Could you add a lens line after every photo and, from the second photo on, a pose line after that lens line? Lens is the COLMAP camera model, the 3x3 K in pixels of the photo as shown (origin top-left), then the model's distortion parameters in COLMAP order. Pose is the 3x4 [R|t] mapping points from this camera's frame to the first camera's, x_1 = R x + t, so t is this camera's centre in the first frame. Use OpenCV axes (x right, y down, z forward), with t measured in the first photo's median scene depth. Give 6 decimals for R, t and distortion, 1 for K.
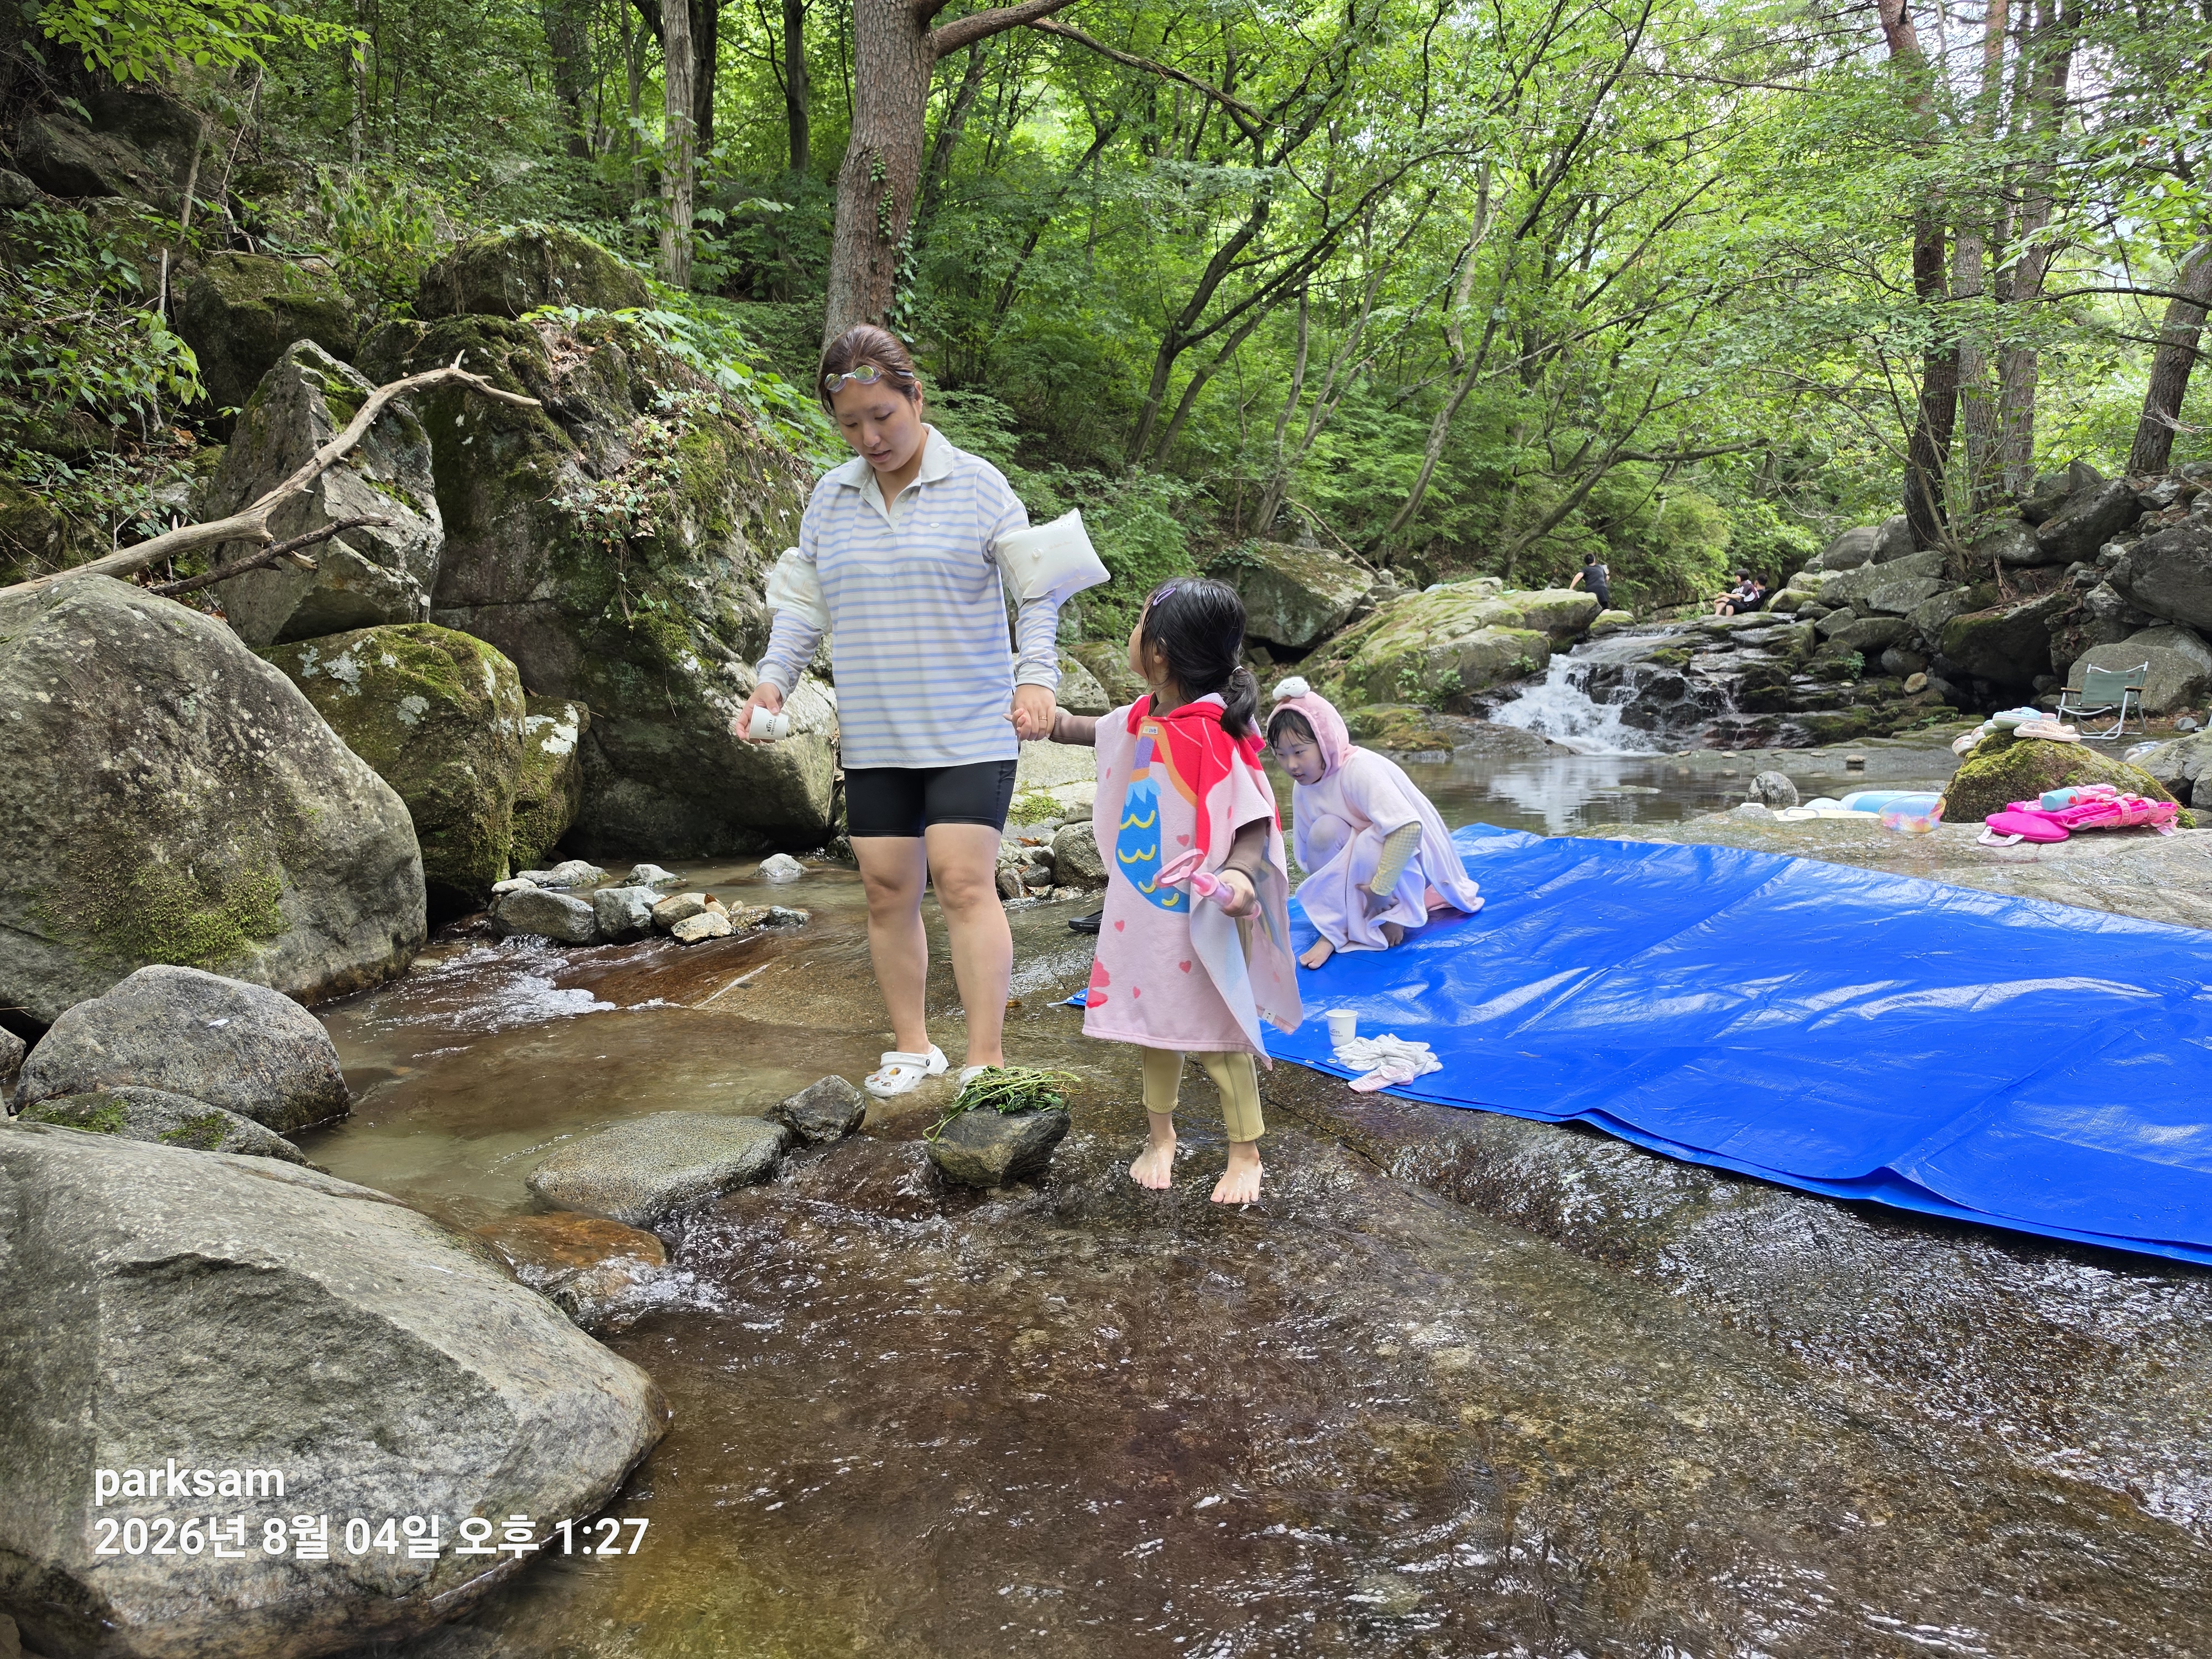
lens RADIAL K [[1503.9, 0, 1099.9], [0, 1503.9, 811.2], [0, 0, 1]] dist [0.029429, -0.040845]
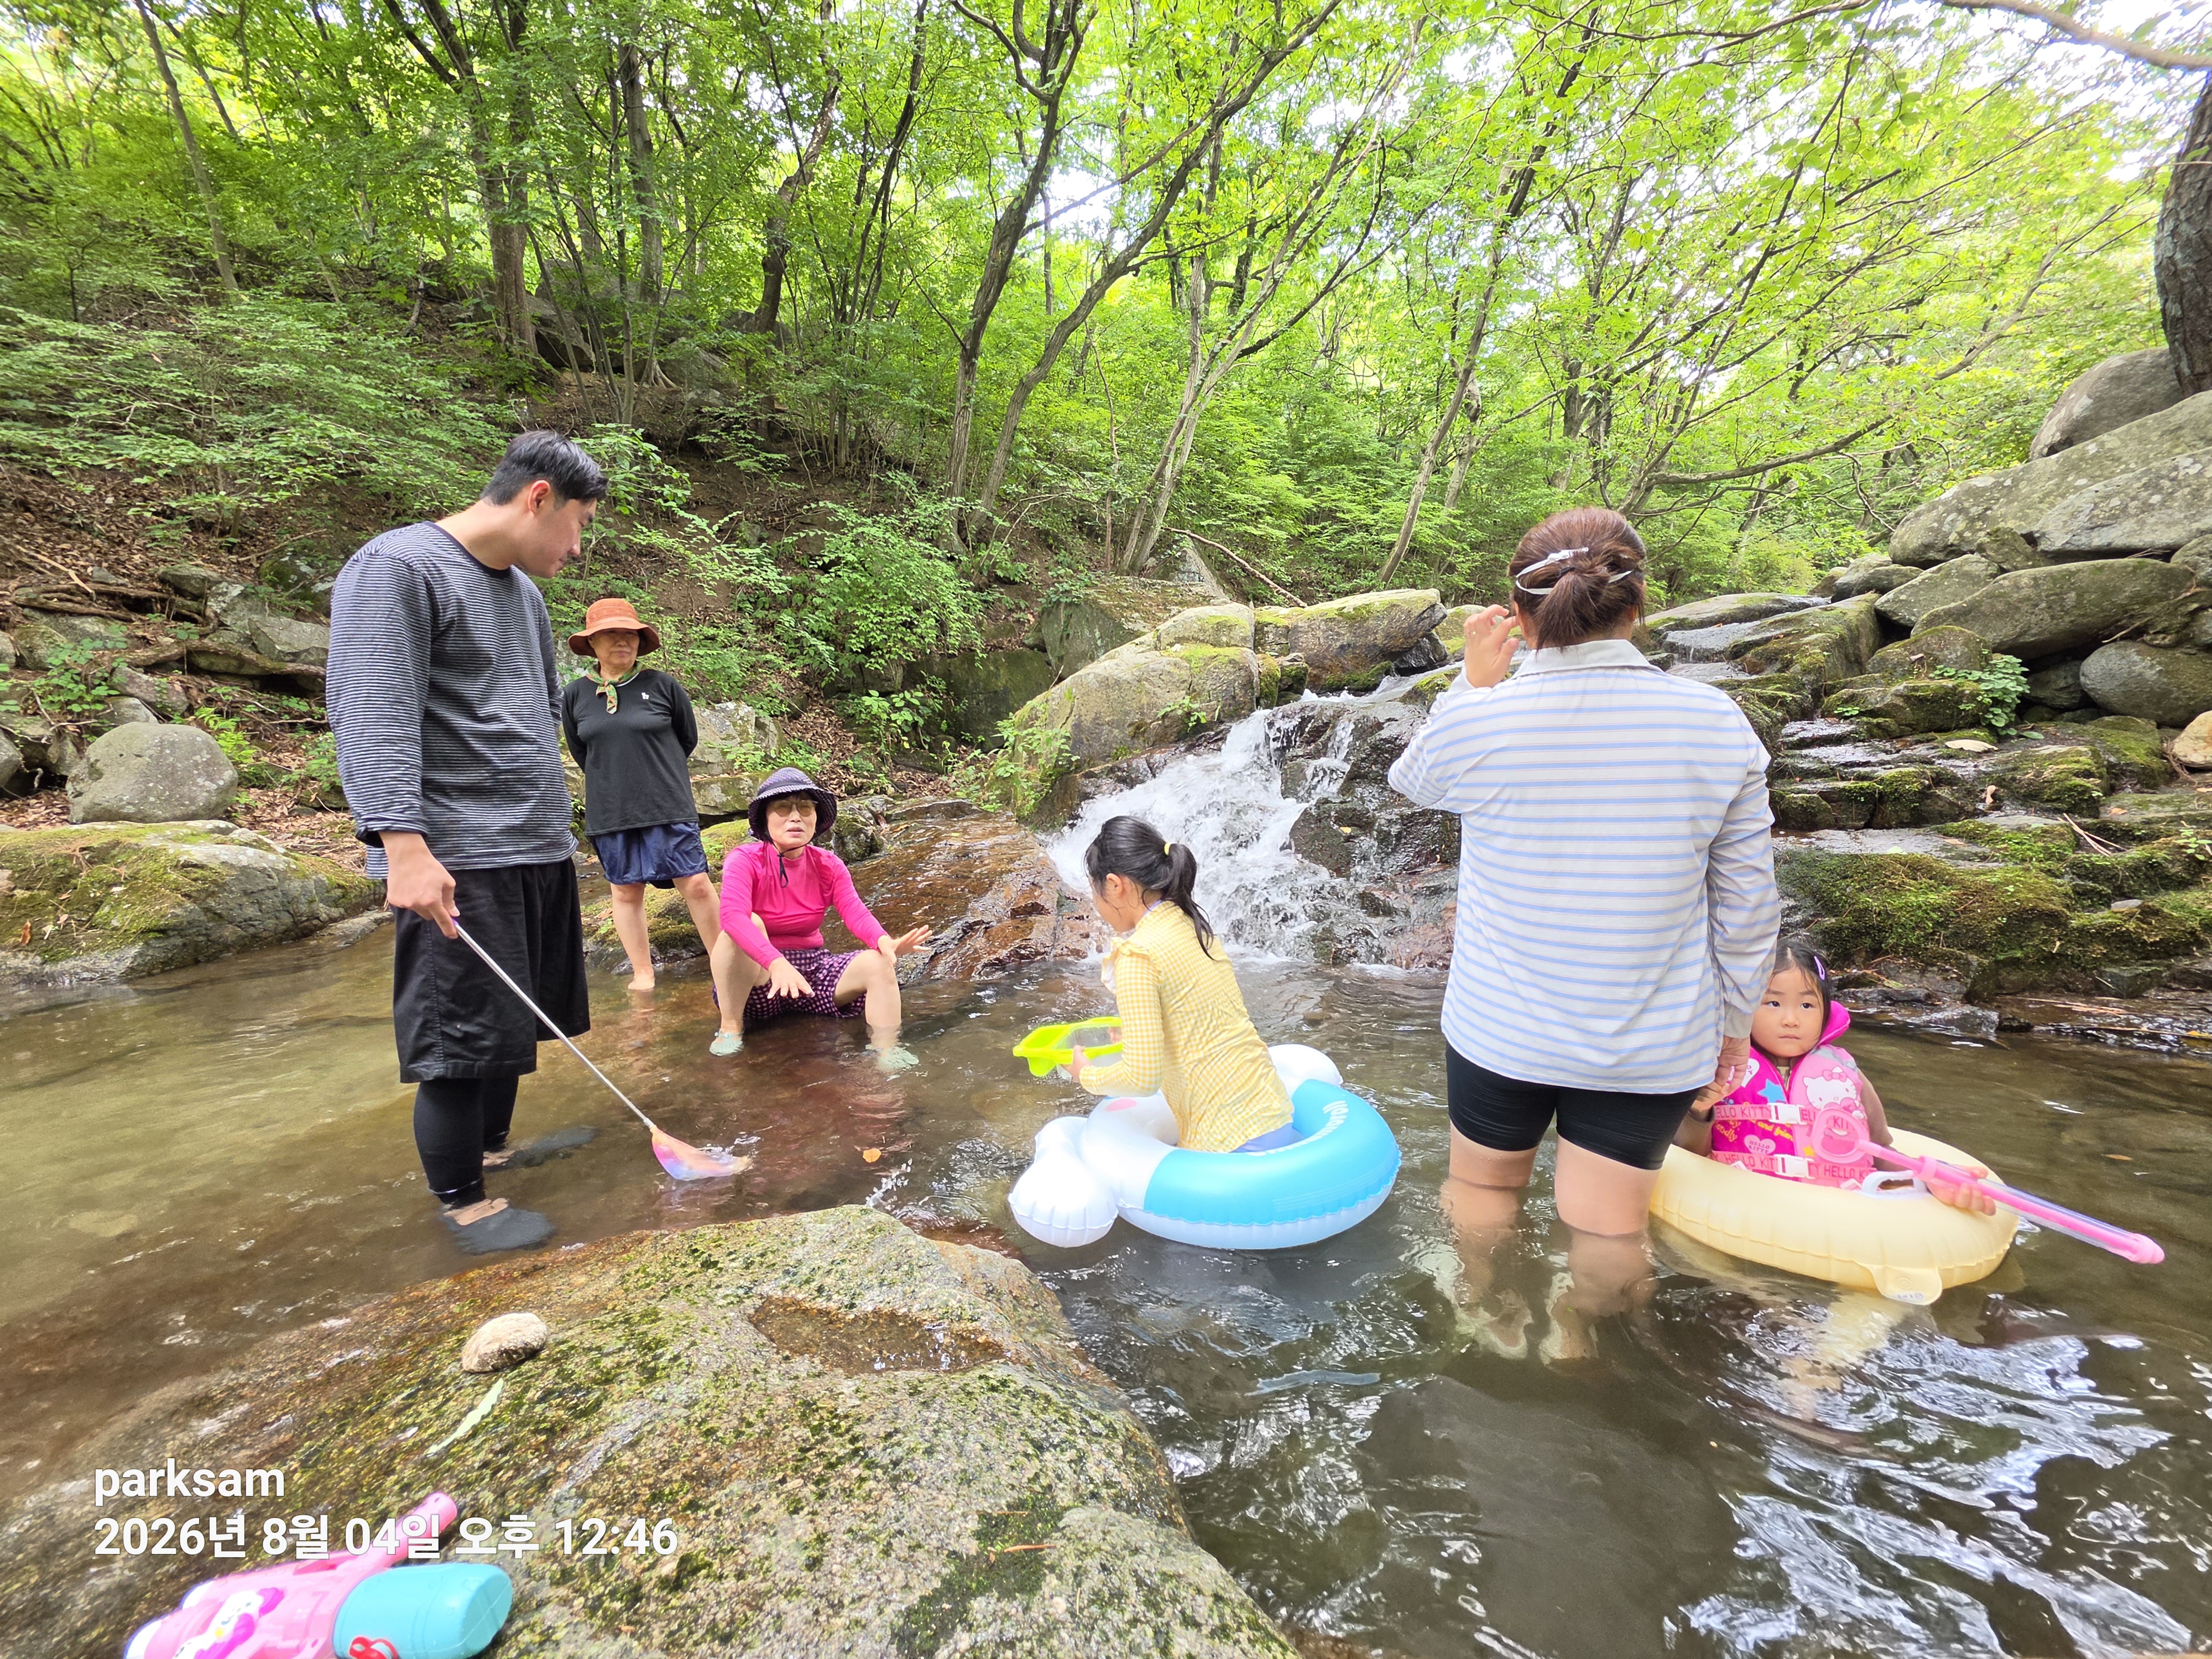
lens RADIAL K [[877.3, 0, 1106.0], [0, 877.3, 829.5], [0, 0, 1]] dist [-0.001733, 0.001271]
pose [[0.952201, 0.013654, -0.305168, 0.346208], [-0.006931, 0.999709, 0.023102, -0.064164], [0.305395, -0.019883, 0.952018, 0.704940]]
